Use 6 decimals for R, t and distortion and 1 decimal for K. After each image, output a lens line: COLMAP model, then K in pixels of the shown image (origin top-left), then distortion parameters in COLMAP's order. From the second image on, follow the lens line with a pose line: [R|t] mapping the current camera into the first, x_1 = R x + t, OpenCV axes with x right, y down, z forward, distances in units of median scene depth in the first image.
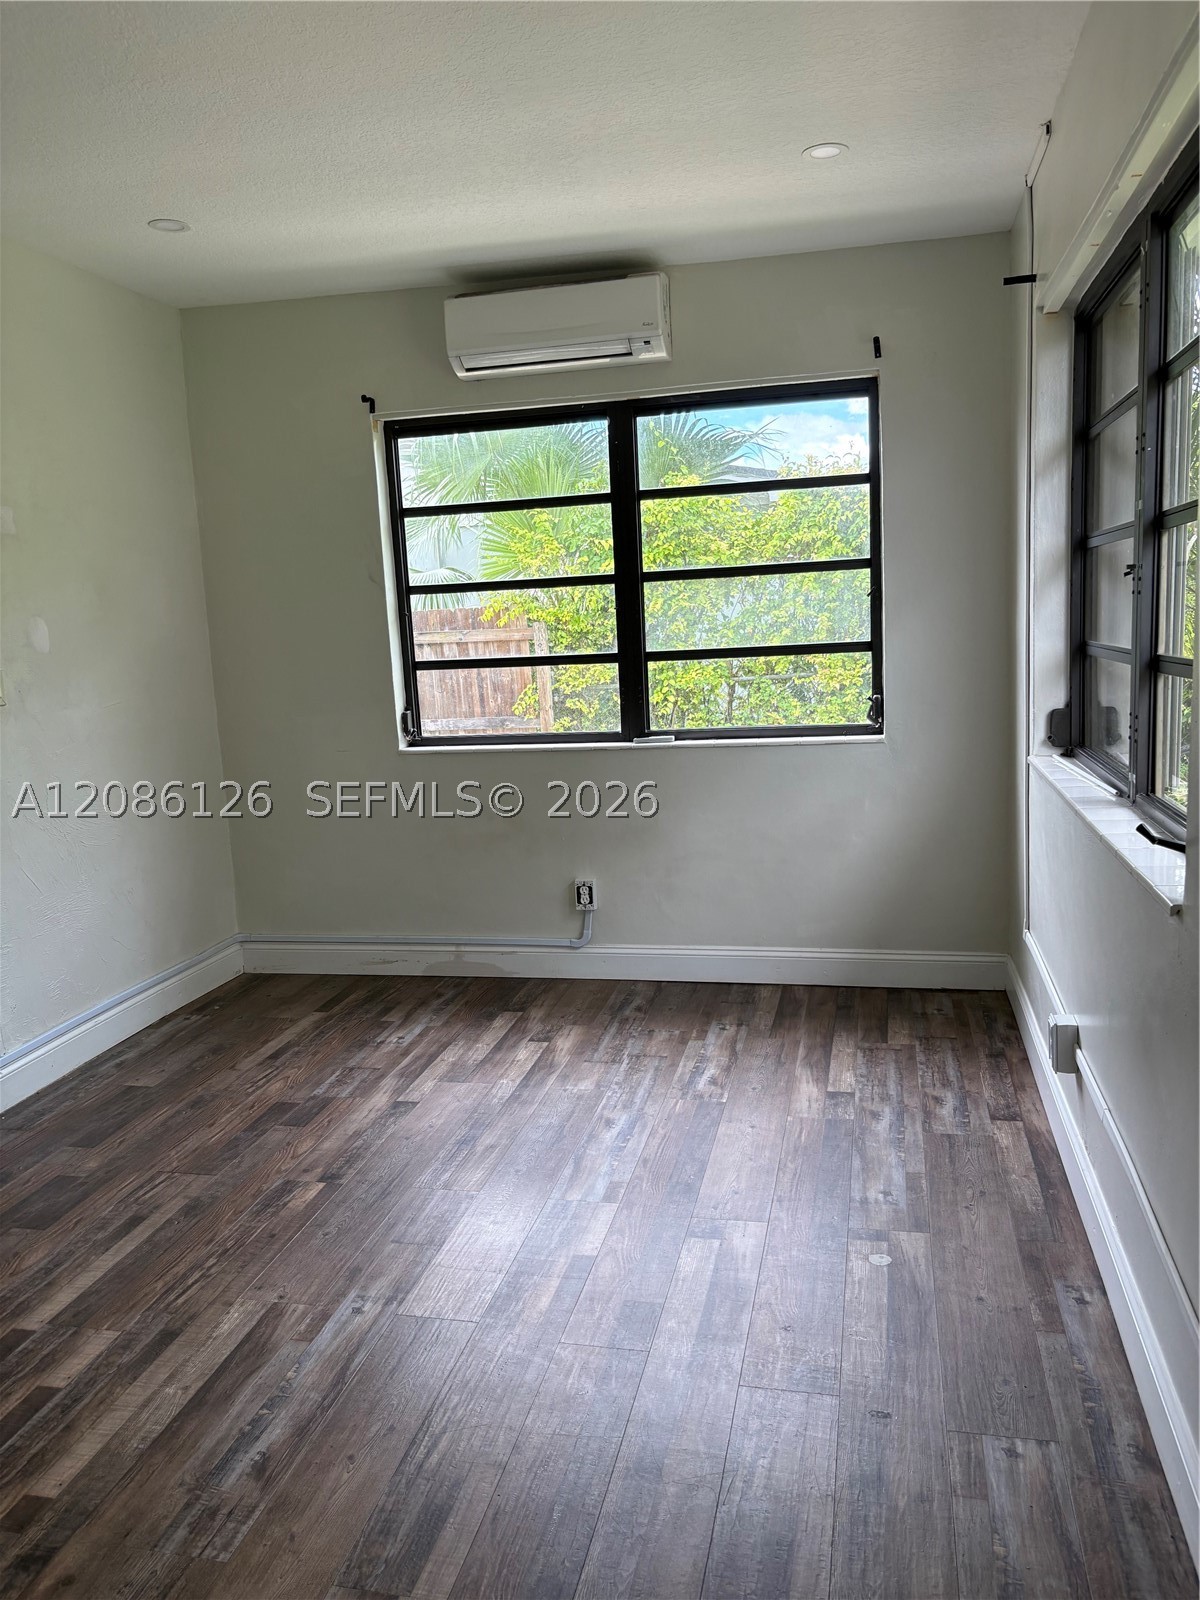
lens RADIAL K [[1211.5, 0, 595.4], [0, 1211.5, 800.7], [0, 0, 1]] dist [0.039734, -0.047331]
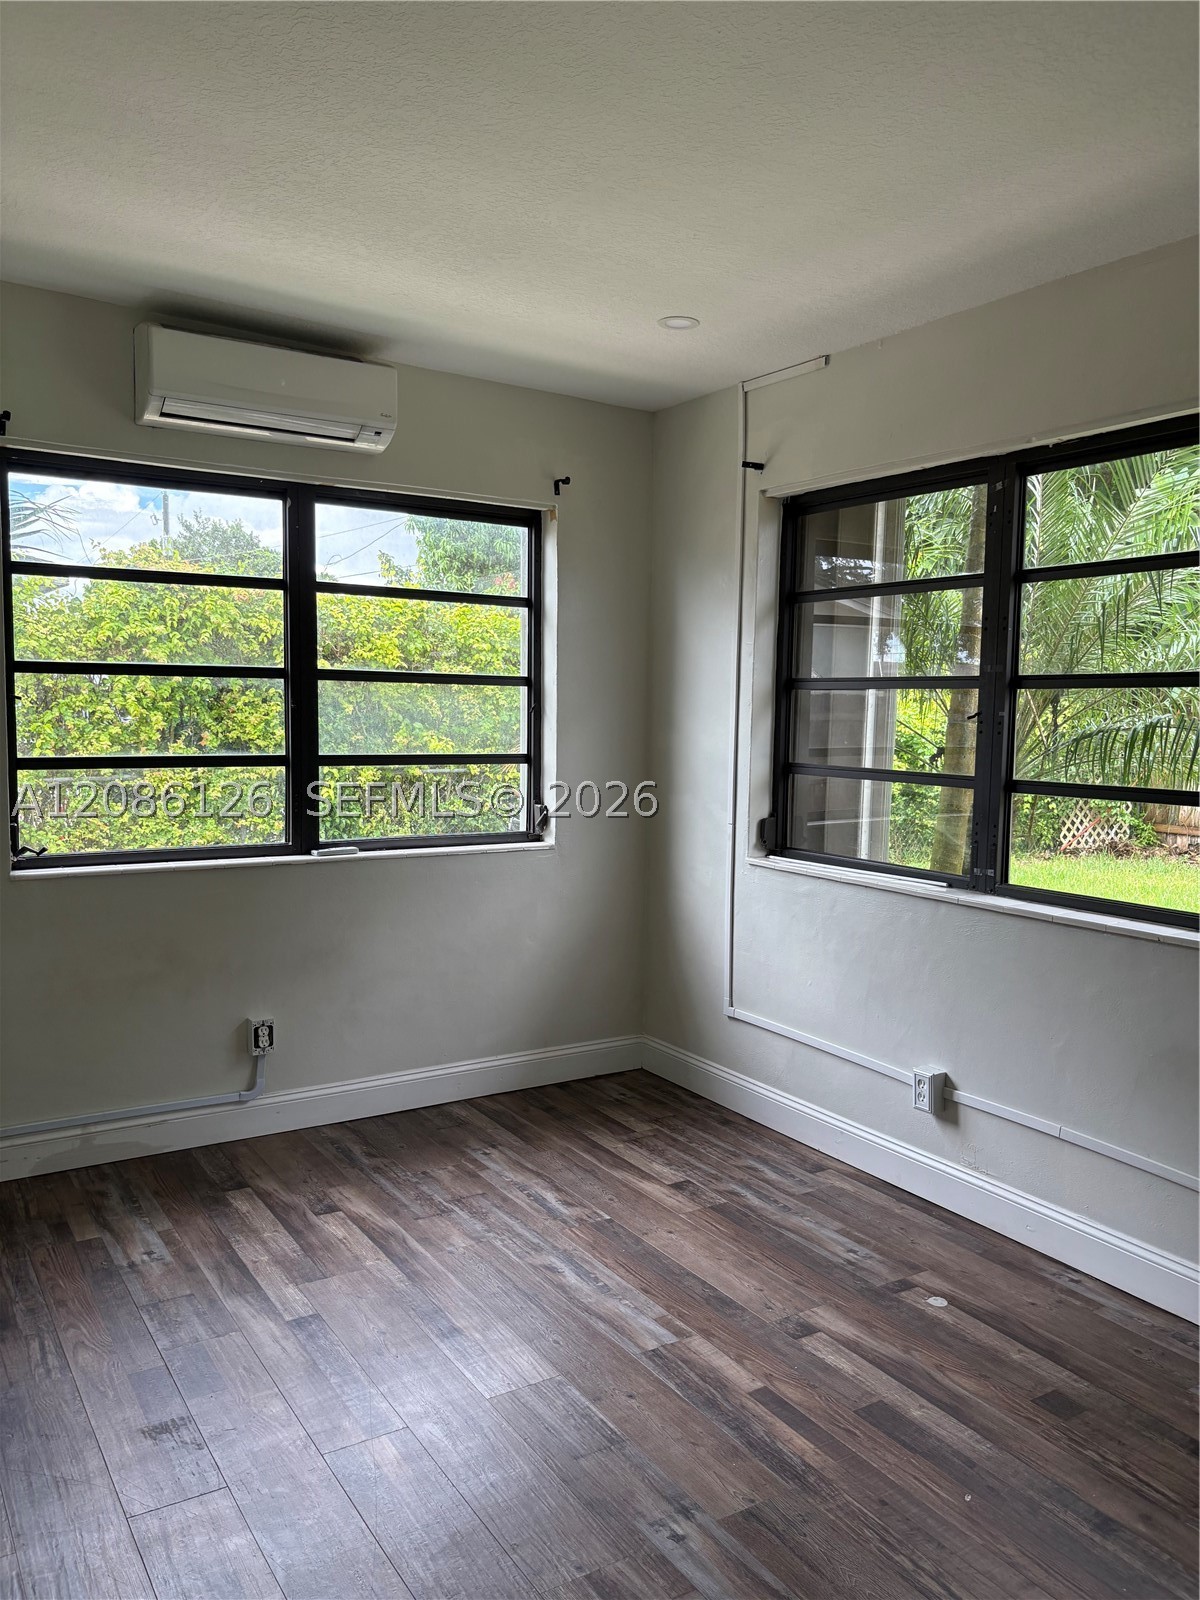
lens RADIAL K [[1211.5, 0, 600.9], [0, 1211.5, 791.3], [0, 0, 1]] dist [0.039734, -0.047331]
pose [[0.704242, 0.007617, 0.709919, -0.490513], [0.056904, 0.996120, -0.067137, -0.025037], [-0.707675, 0.087678, 0.701076, 0.231873]]
